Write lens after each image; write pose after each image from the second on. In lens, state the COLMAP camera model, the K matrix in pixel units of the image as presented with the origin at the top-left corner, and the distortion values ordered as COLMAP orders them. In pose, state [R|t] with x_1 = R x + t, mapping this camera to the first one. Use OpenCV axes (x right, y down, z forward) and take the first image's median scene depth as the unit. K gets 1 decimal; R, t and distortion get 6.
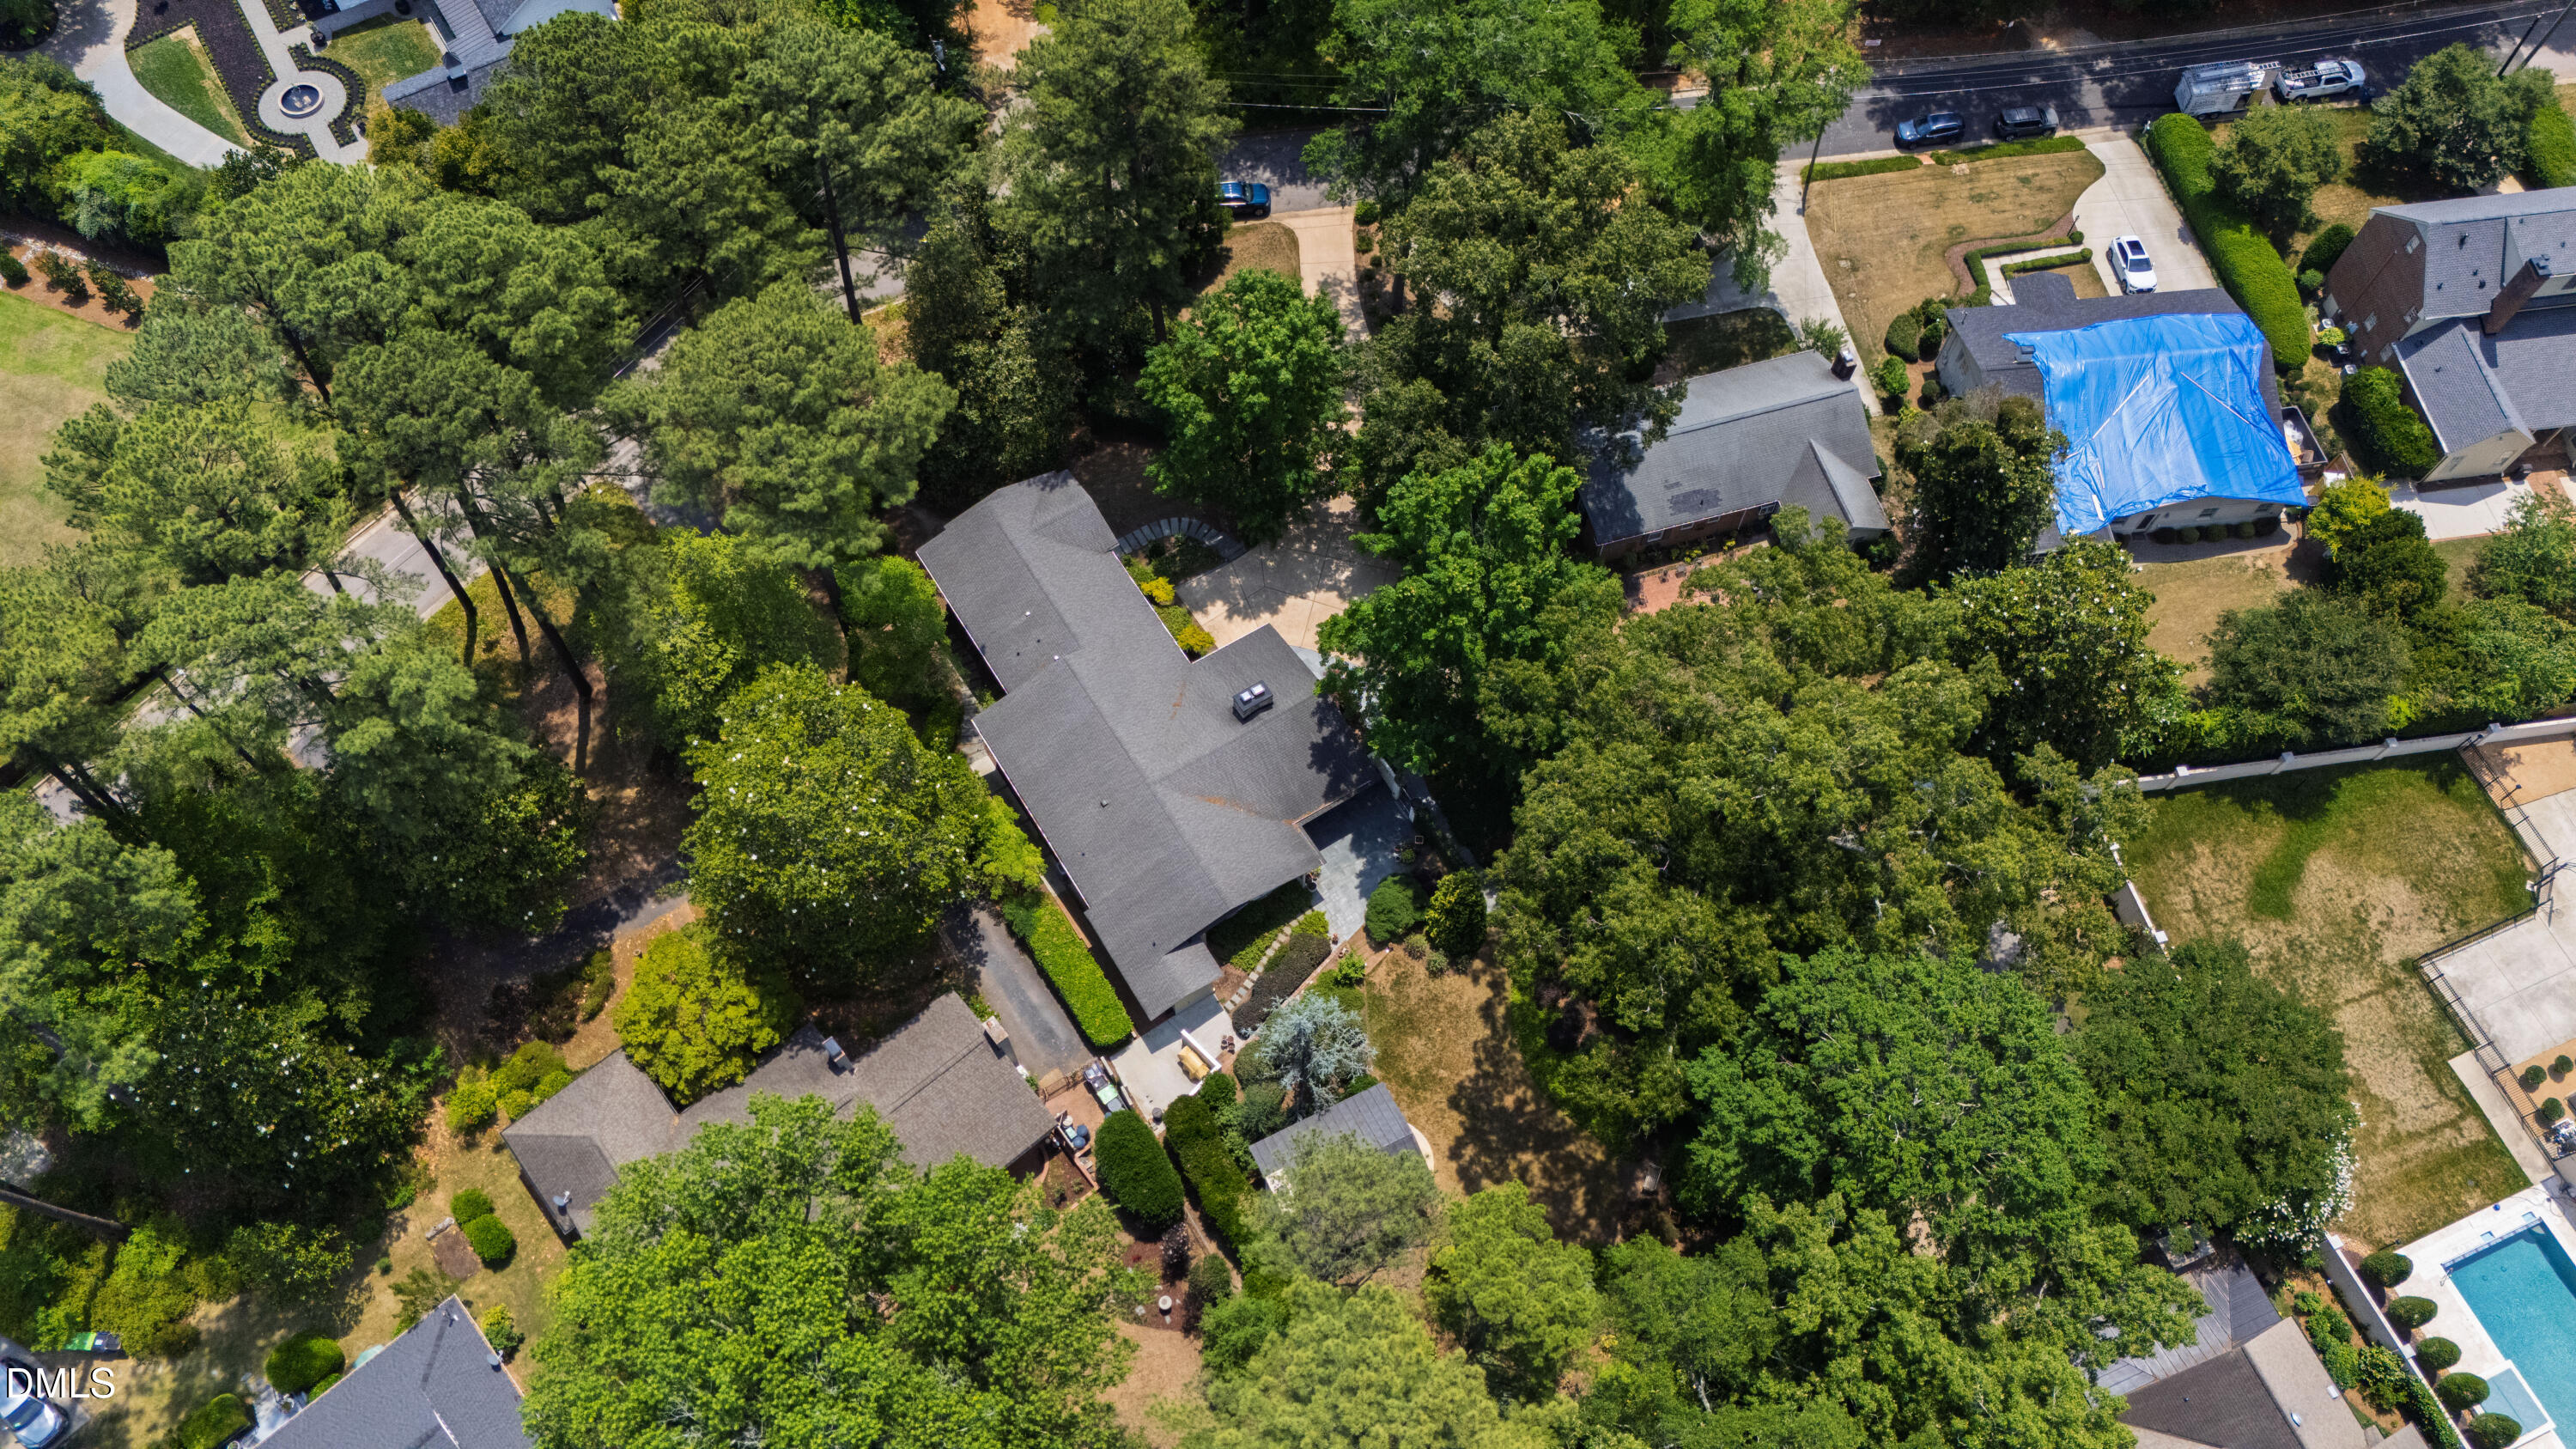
lens RADIAL K [[1904.7, 0, 1282.3], [0, 1904.7, 673.4], [0, 0, 1]] dist [0.054472, -0.054141]
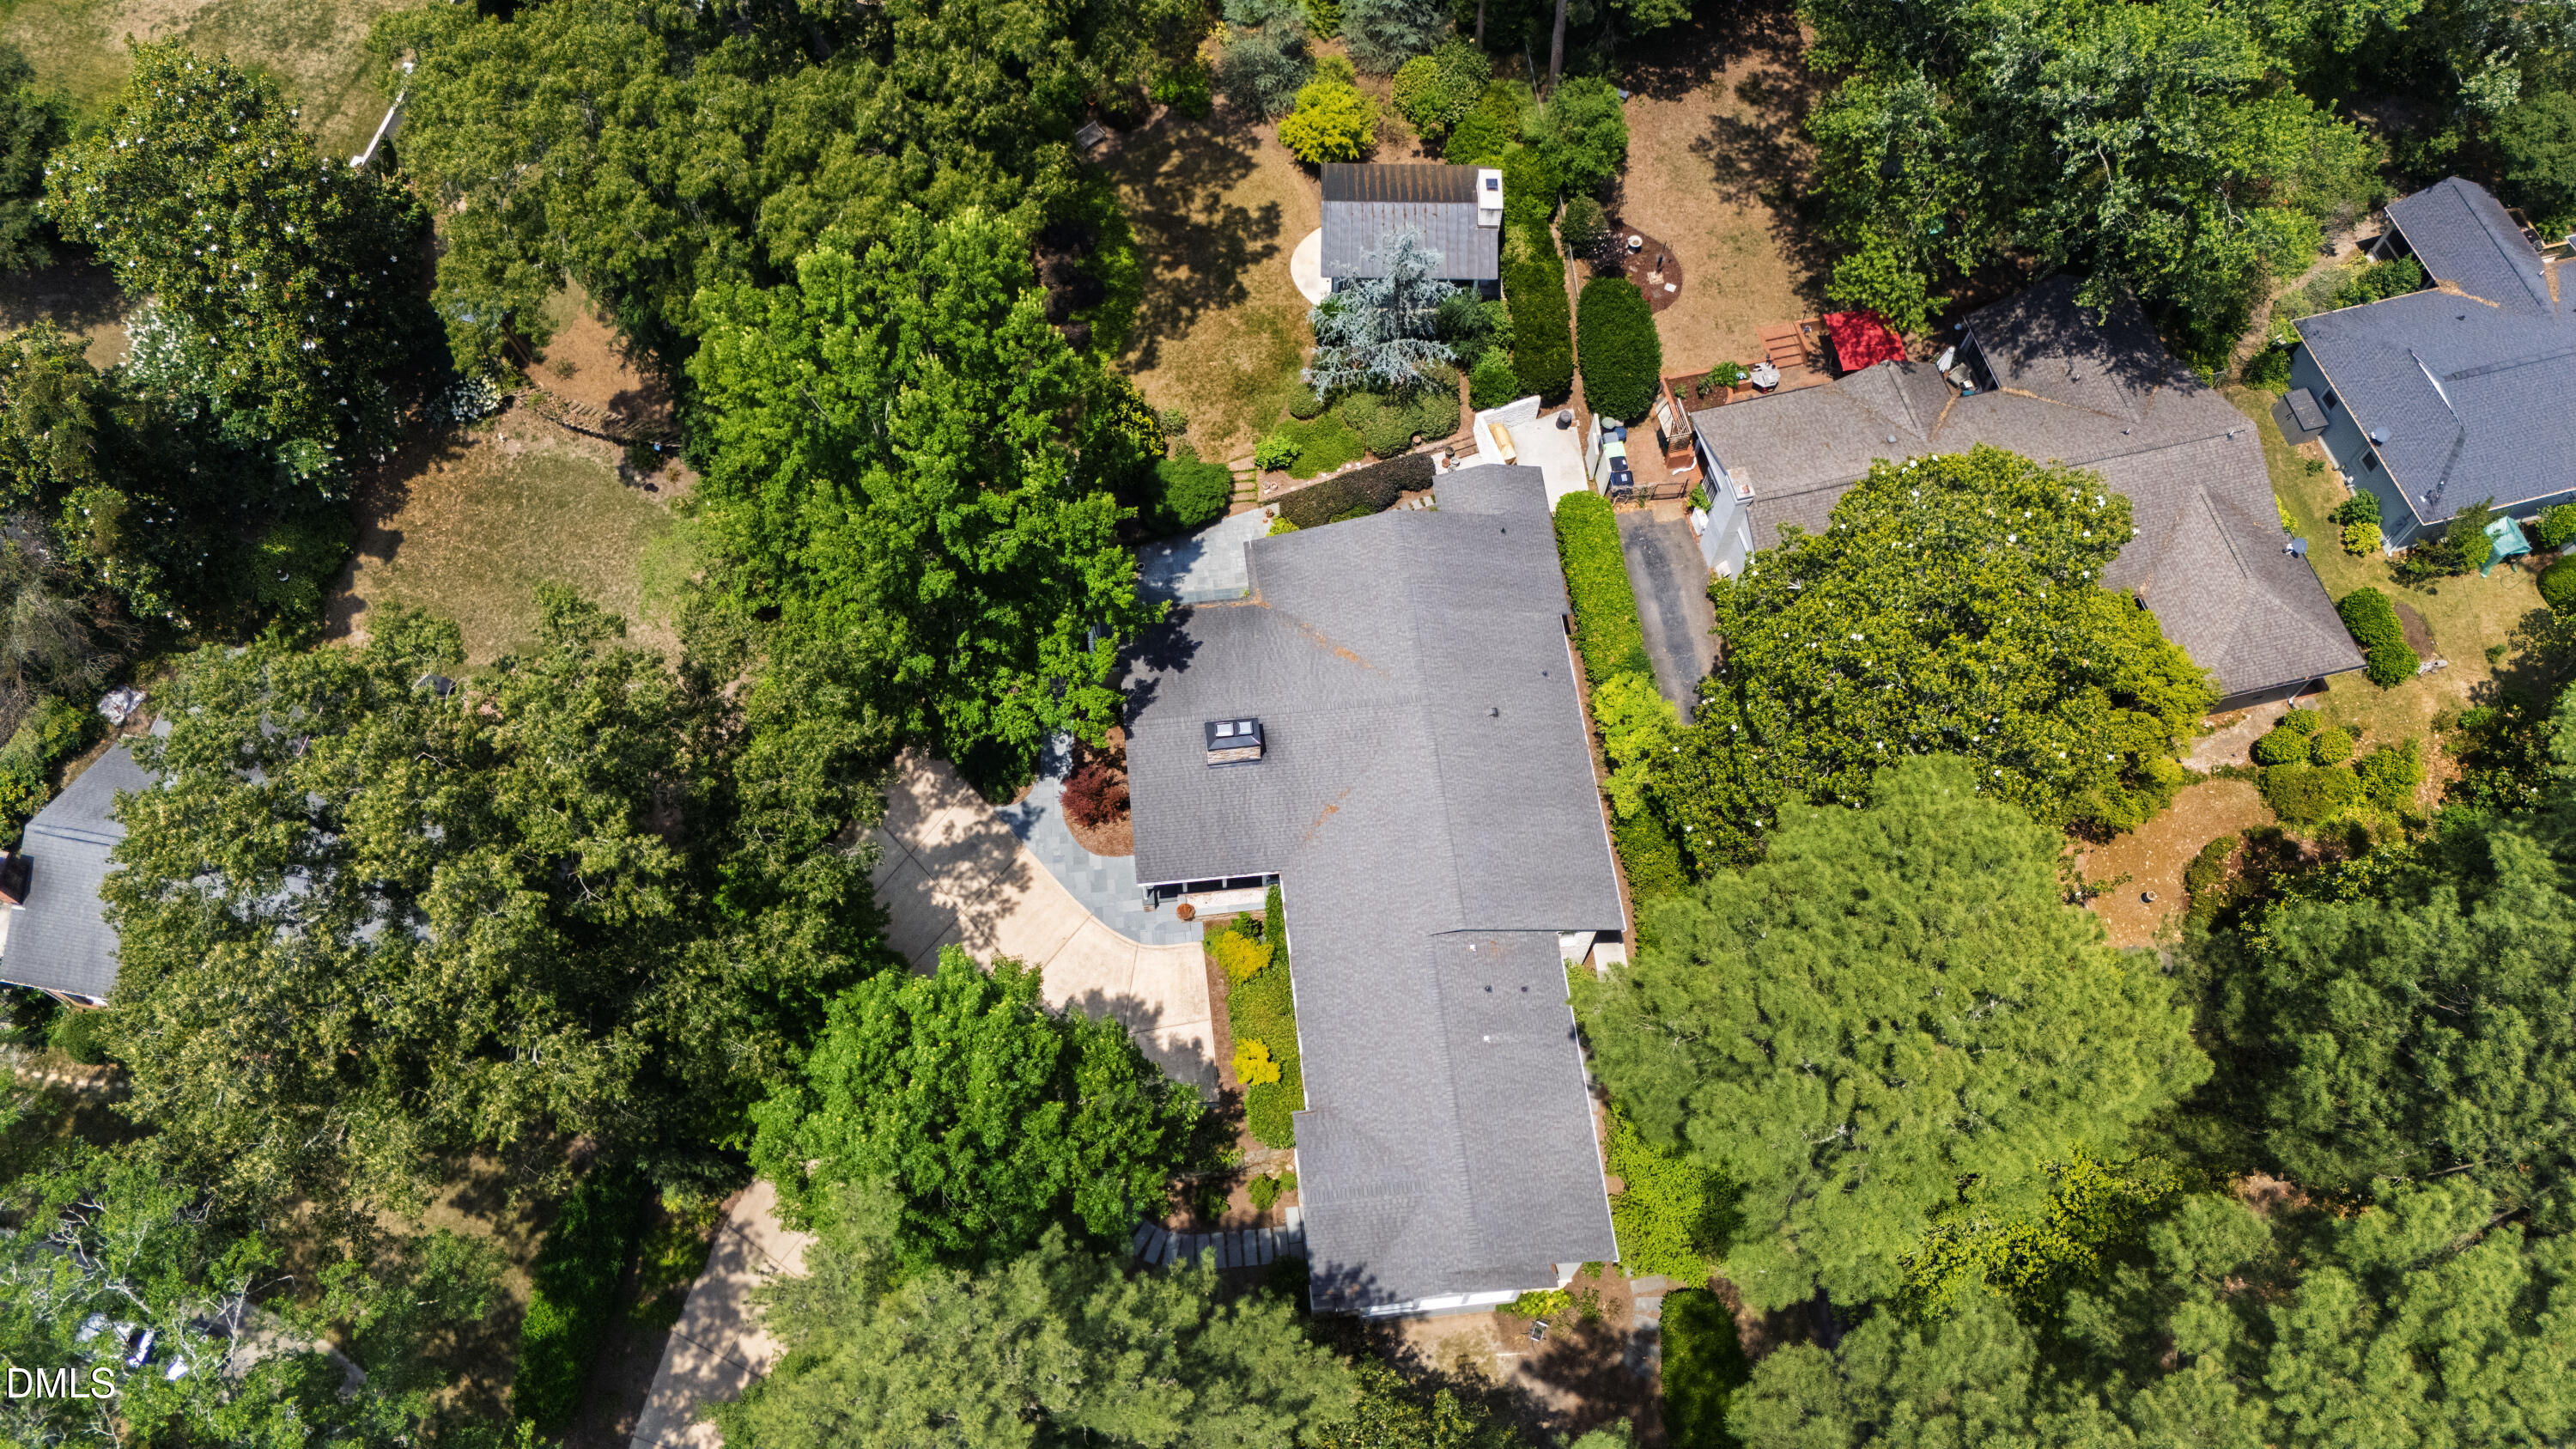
lens RADIAL K [[1944.7, 0, 1288.0], [0, 1944.7, 724.5], [0, 0, 1]] dist [0.056966, -0.049420]
pose [[-0.897570, -0.400914, 0.183403, -0.155189], [0.373600, -0.470803, 0.799229, -0.518397], [-0.234076, 0.785883, 0.572360, 0.605021]]
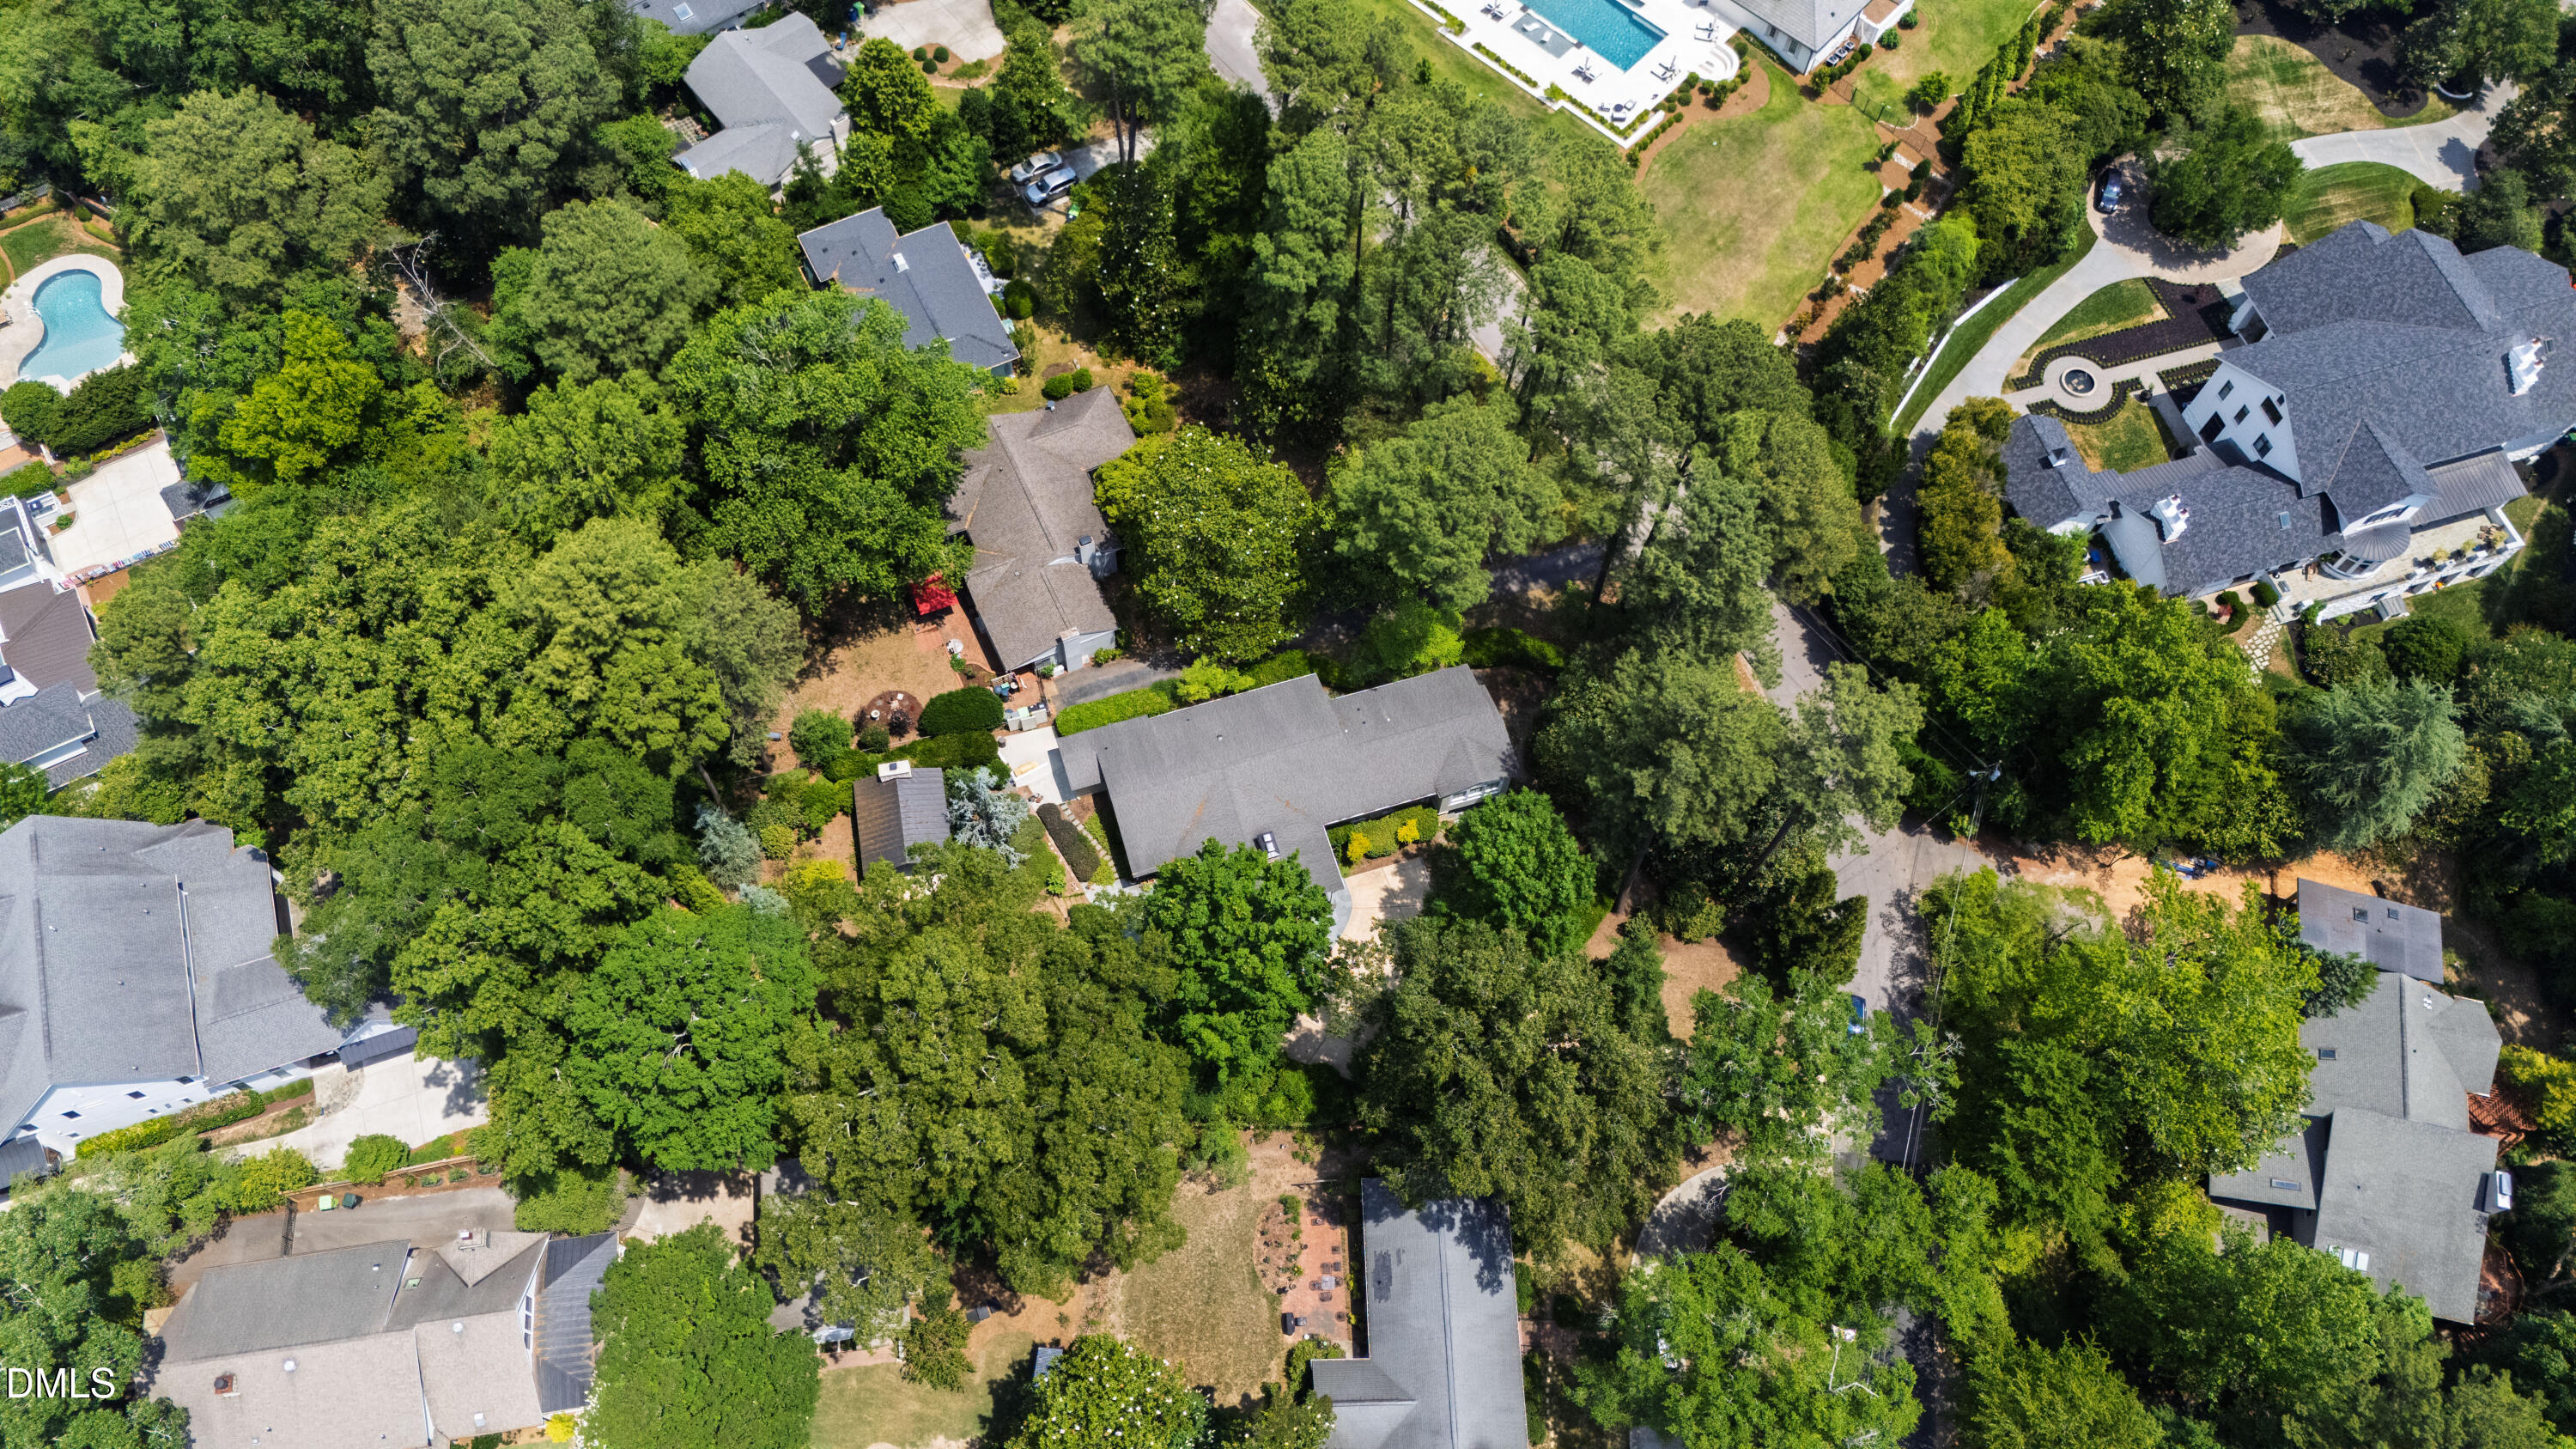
lens RADIAL K [[1944.7, 0, 1288.0], [0, 1944.7, 724.5], [0, 0, 1]] dist [0.056966, -0.049420]
pose [[-0.250379, 0.851891, -0.459991, 0.519664], [-0.876691, 0.002081, 0.481049, -0.635891], [0.410759, 0.523714, 0.746324, -0.027697]]
